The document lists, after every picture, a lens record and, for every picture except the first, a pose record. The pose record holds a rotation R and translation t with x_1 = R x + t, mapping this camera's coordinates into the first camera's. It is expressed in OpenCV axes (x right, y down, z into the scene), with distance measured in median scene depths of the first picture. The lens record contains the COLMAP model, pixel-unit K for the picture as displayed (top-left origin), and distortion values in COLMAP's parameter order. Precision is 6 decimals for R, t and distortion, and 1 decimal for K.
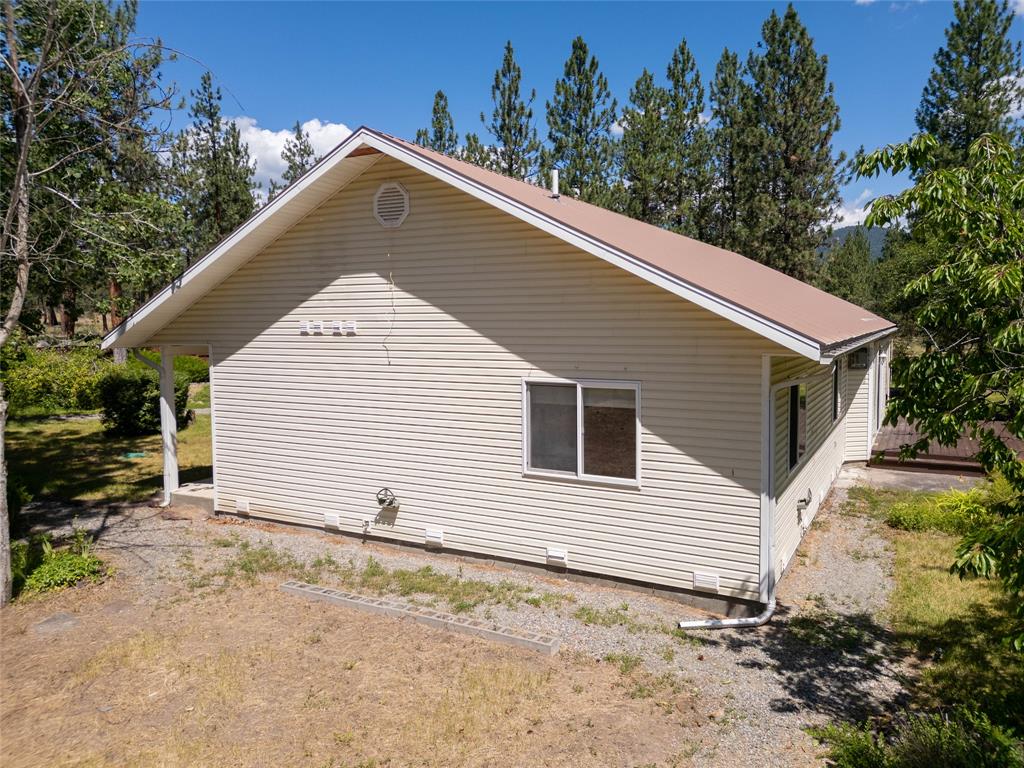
lens RADIAL K [[697.4, 0, 515.9], [0, 697.4, 423.9], [0, 0, 1]] dist [0.032870, 0.000733]
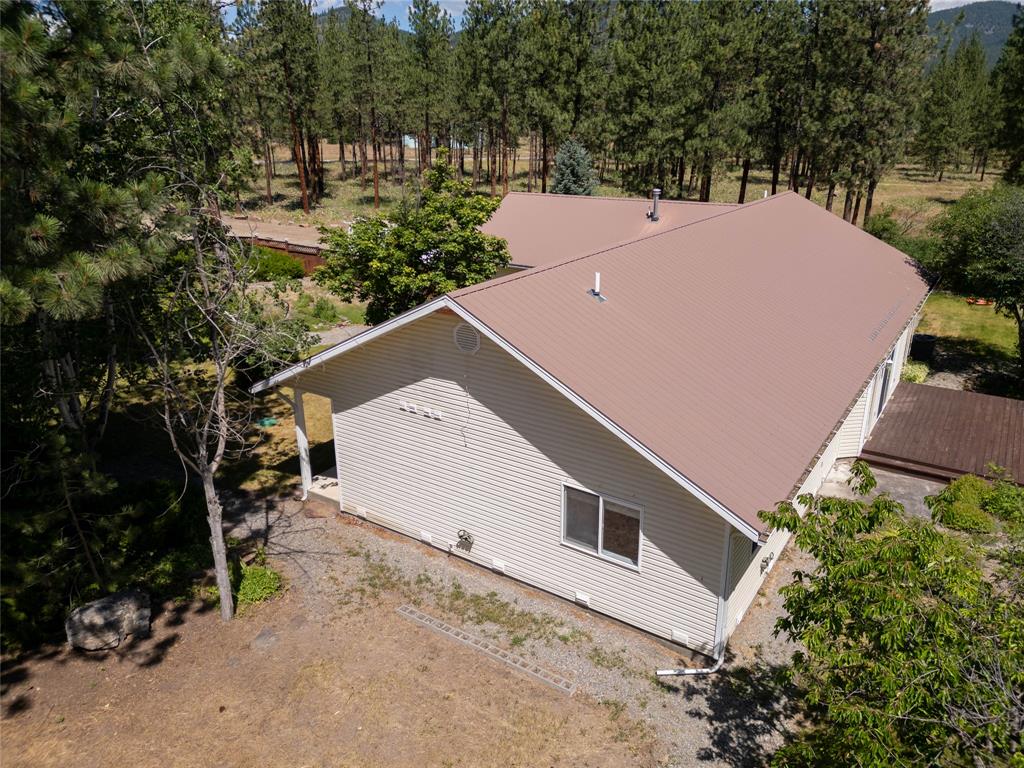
lens RADIAL K [[712.3, 0, 514.7], [0, 712.3, 379.4], [0, 0, 1]] dist [0.081670, -0.084103]
pose [[0.995633, 0.038172, -0.085190, 0.030039], [-0.012042, 0.957468, 0.288289, -0.688972], [0.092572, -0.286005, 0.953746, -0.314938]]
